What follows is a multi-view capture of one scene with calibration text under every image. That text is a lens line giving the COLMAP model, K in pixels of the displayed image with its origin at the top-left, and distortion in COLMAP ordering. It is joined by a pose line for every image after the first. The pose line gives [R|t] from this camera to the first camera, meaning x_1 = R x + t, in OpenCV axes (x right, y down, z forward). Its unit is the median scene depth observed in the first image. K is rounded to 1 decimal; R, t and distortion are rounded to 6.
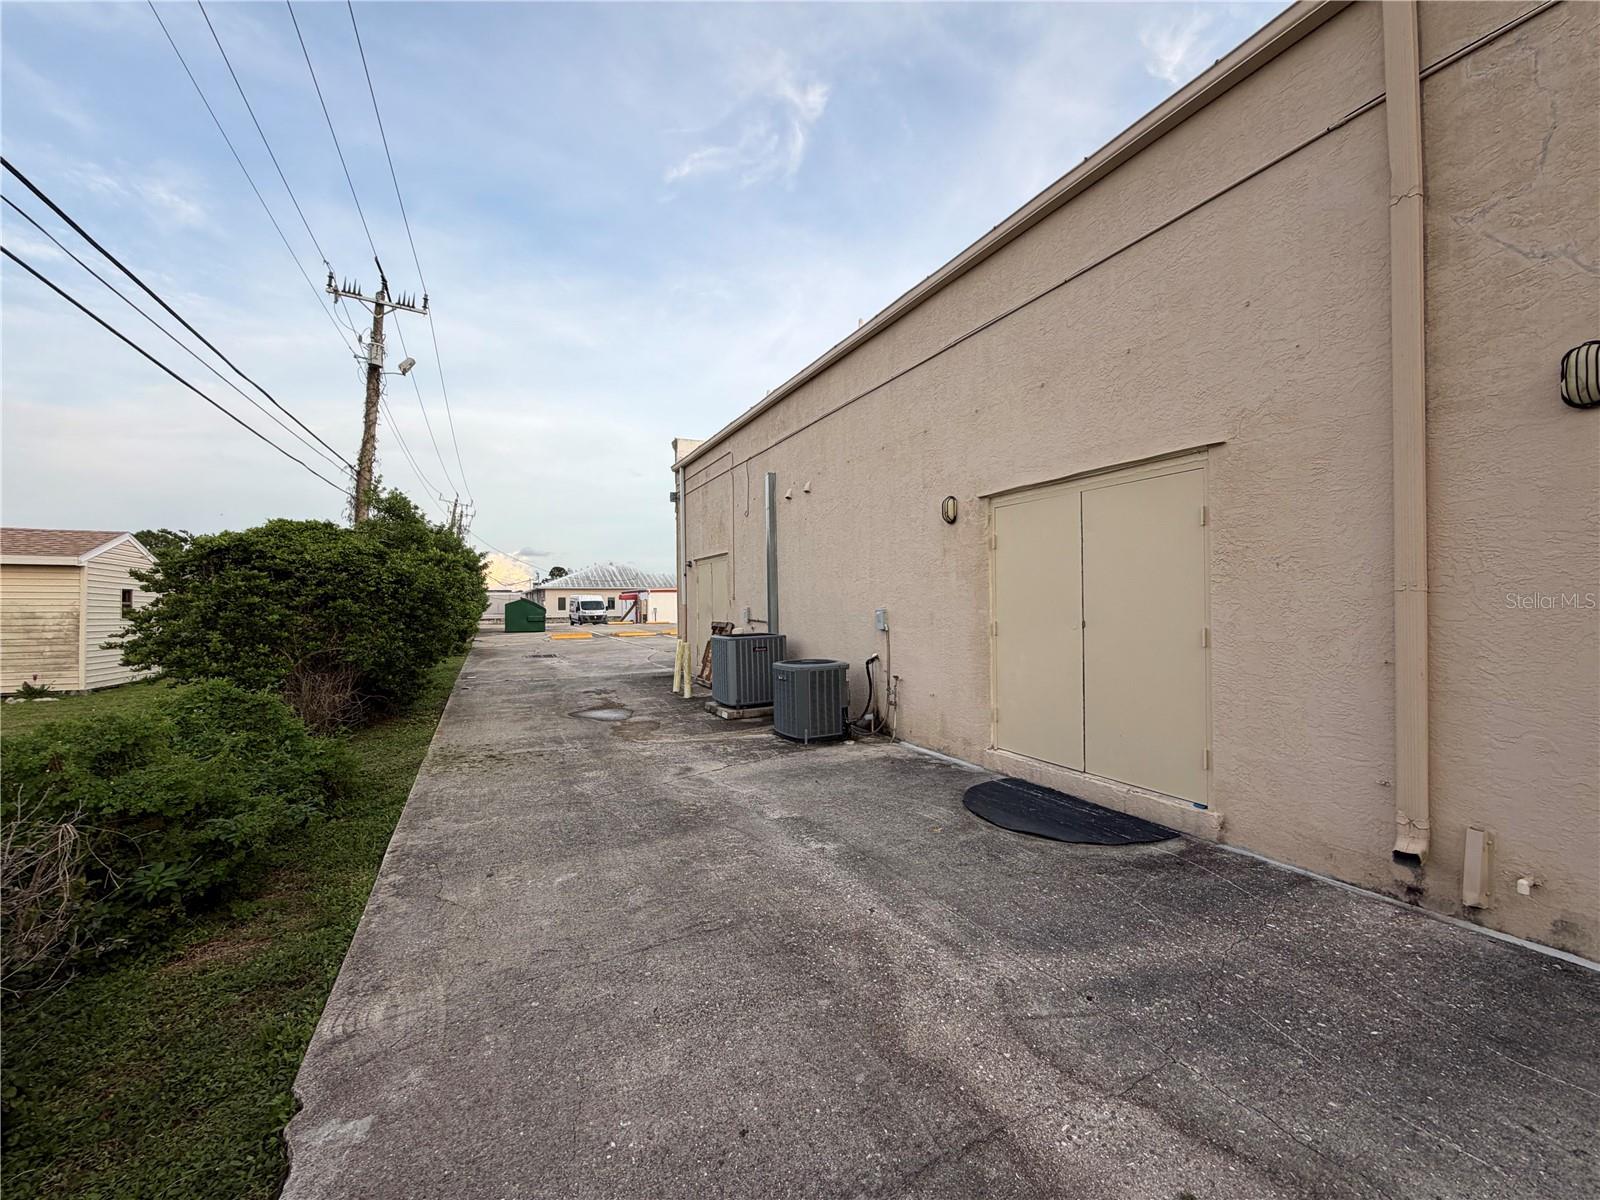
lens RADIAL K [[634.6, 0, 815.7], [0, 634.6, 615.1], [0, 0, 1]] dist [-0.001454, 0.000311]
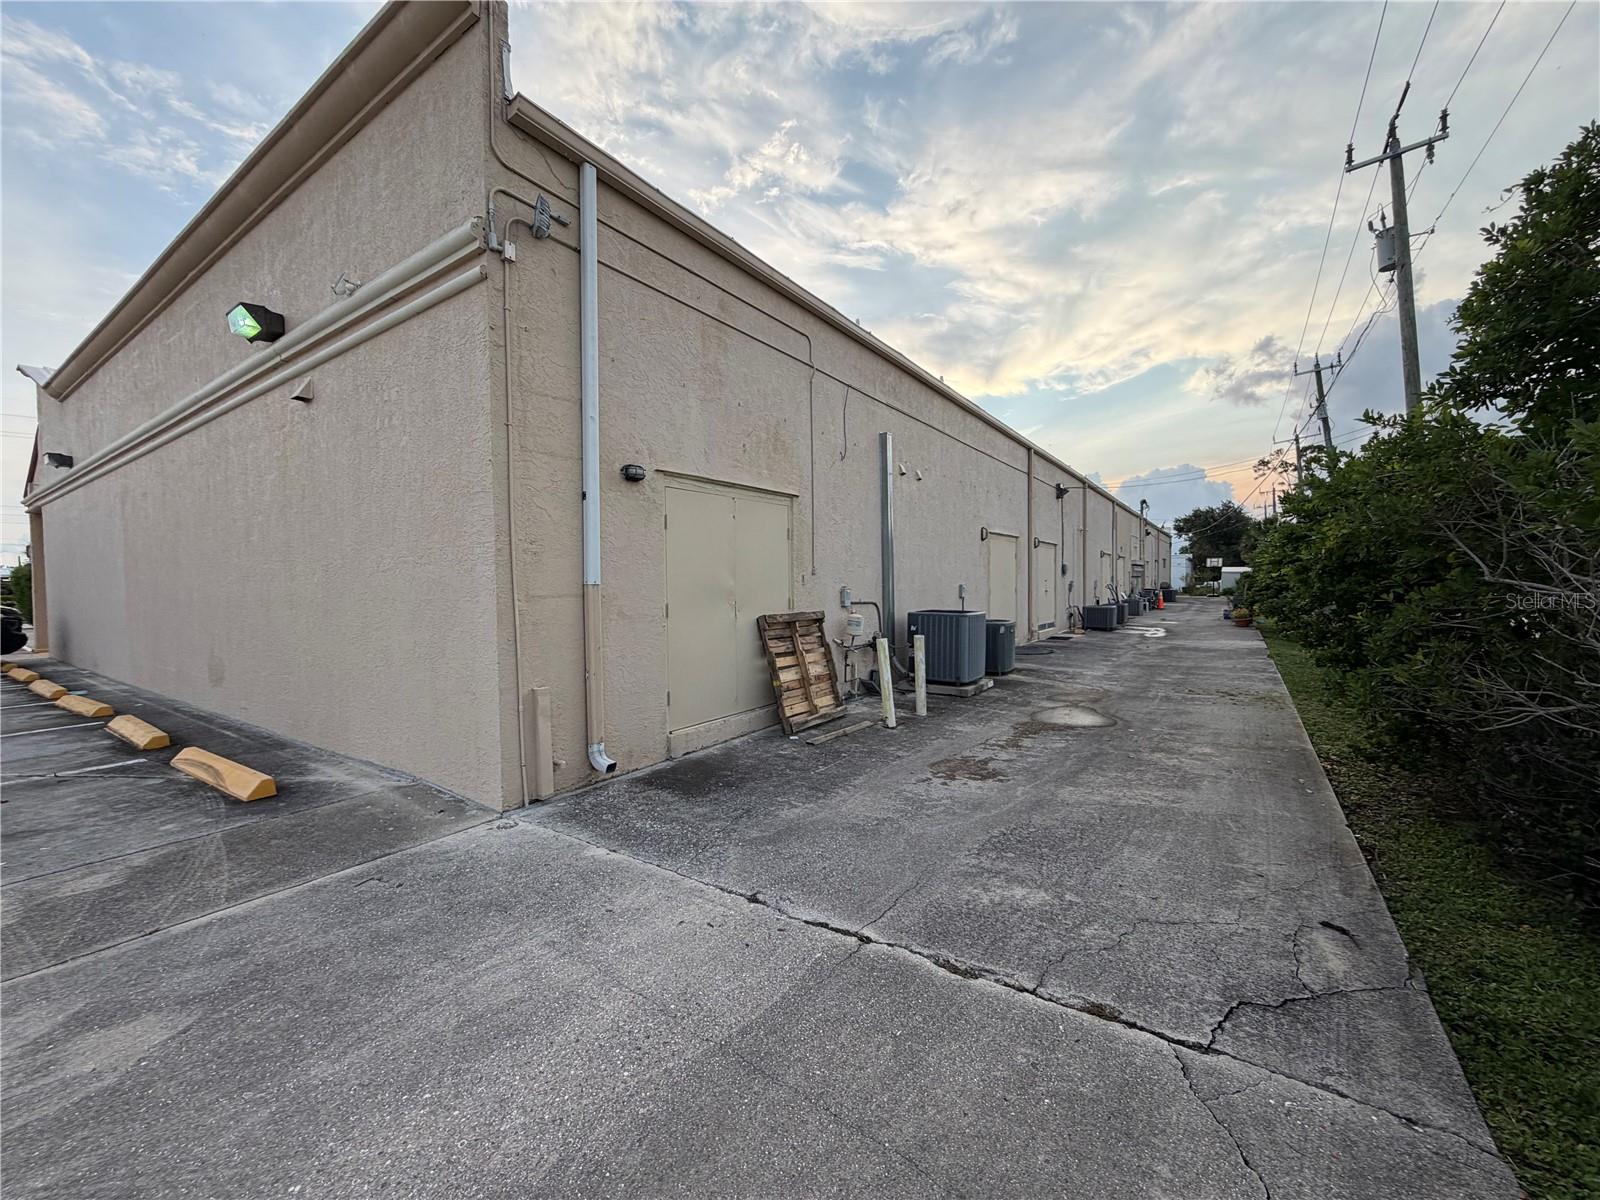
lens RADIAL K [[634.6, 0, 794.0], [0, 634.6, 597.9], [0, 0, 1]] dist [-0.001454, 0.000311]
pose [[-0.485759, -0.007207, 0.874063, -0.771585], [0.032299, 0.999135, 0.026188, -0.022642], [-0.873496, 0.040952, -0.485106, 1.540207]]
